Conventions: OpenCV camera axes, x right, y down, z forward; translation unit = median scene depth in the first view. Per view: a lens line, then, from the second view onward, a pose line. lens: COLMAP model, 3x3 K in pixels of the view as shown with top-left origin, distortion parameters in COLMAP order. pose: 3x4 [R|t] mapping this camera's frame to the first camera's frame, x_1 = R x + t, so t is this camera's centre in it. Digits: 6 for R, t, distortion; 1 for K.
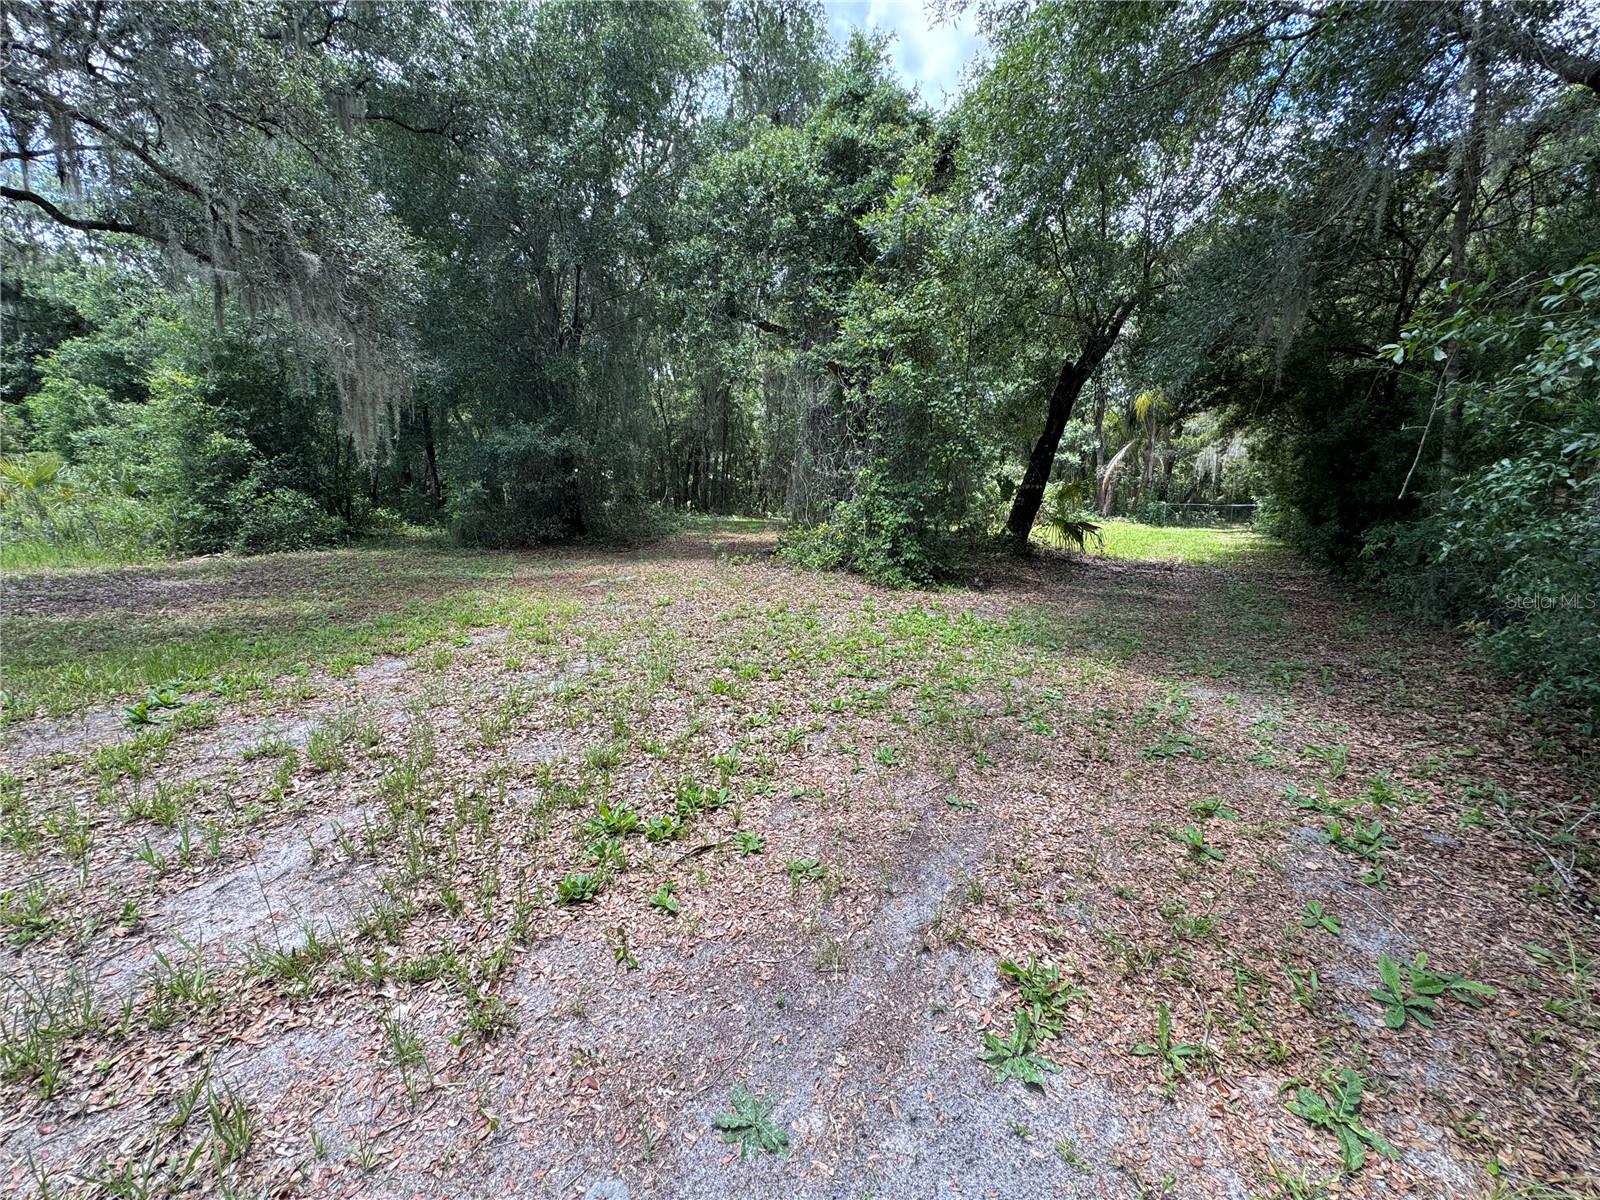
lens RADIAL K [[641.3, 0, 796.0], [0, 641.3, 600.5], [0, 0, 1]] dist [-0.000441, -0.000062]
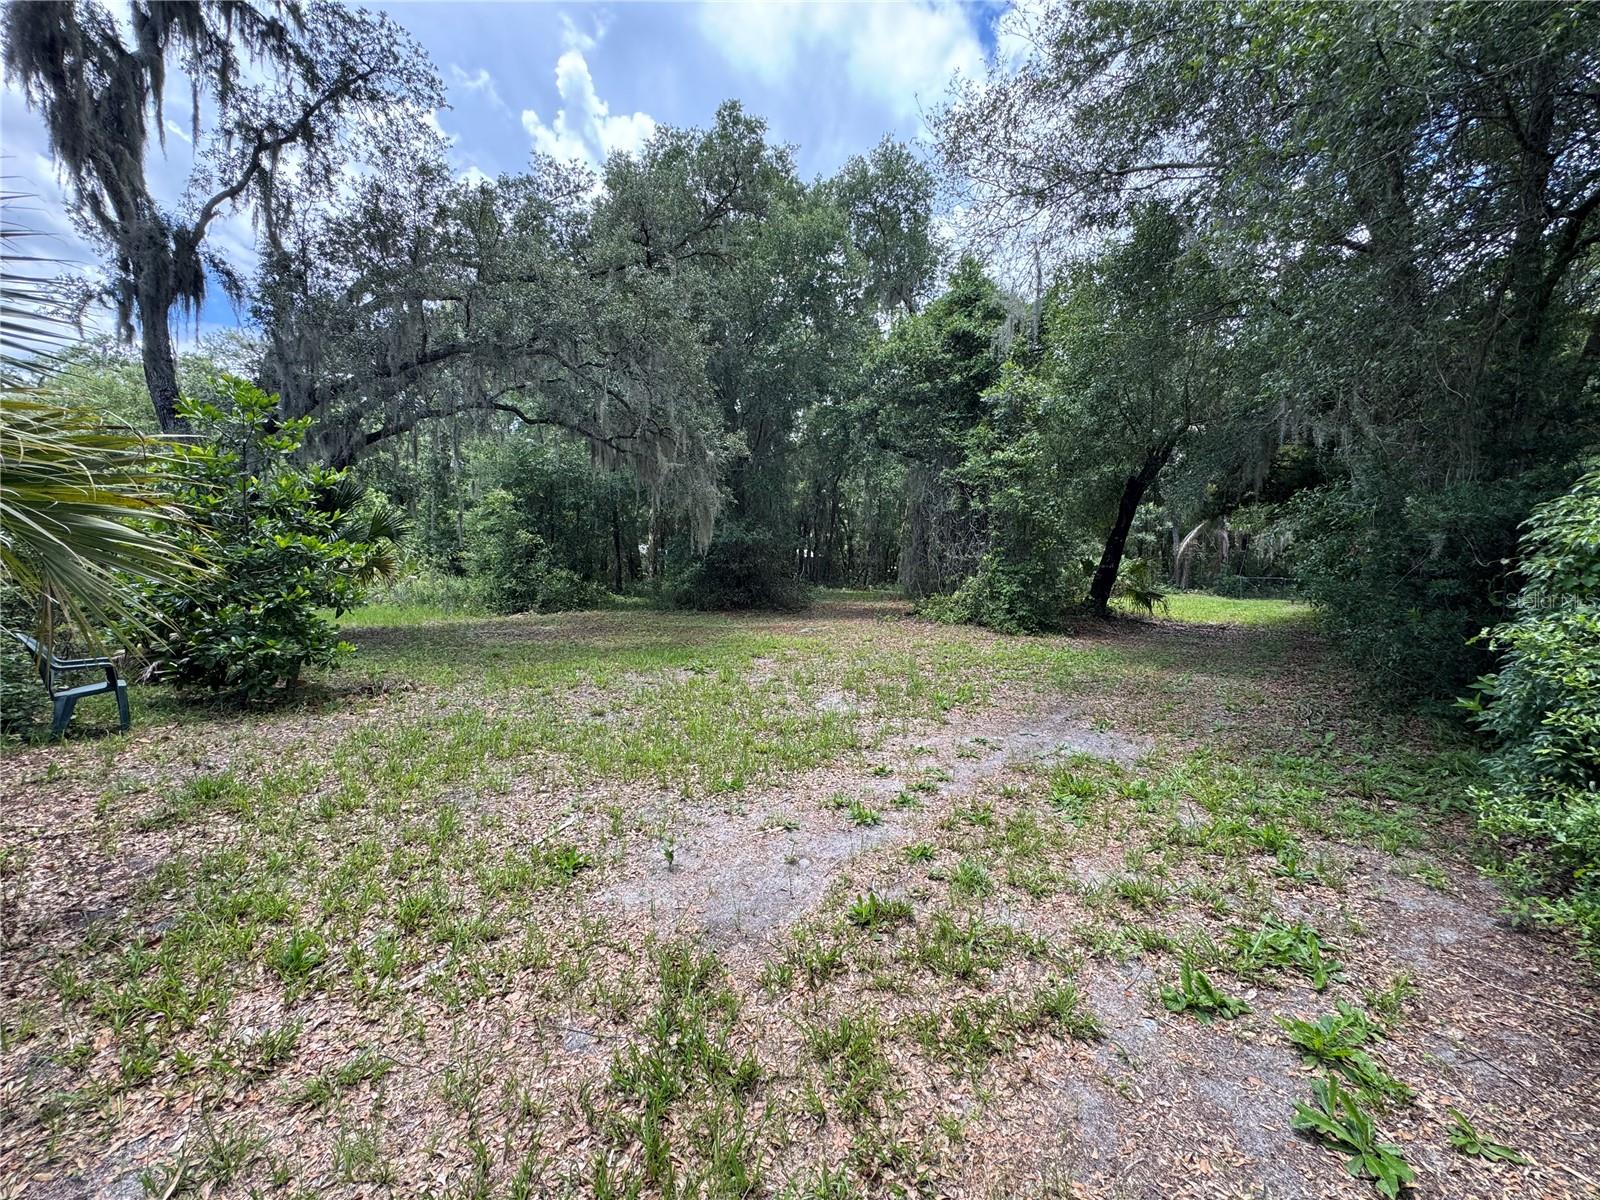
lens RADIAL K [[641.3, 0, 802.4], [0, 641.3, 598.1], [0, 0, 1]] dist [-0.000441, -0.000062]
pose [[0.994621, 0.002174, -0.103557, -0.127680], [-0.014363, 0.993016, -0.117100, 0.056520], [0.102579, 0.117958, 0.987706, -0.380915]]
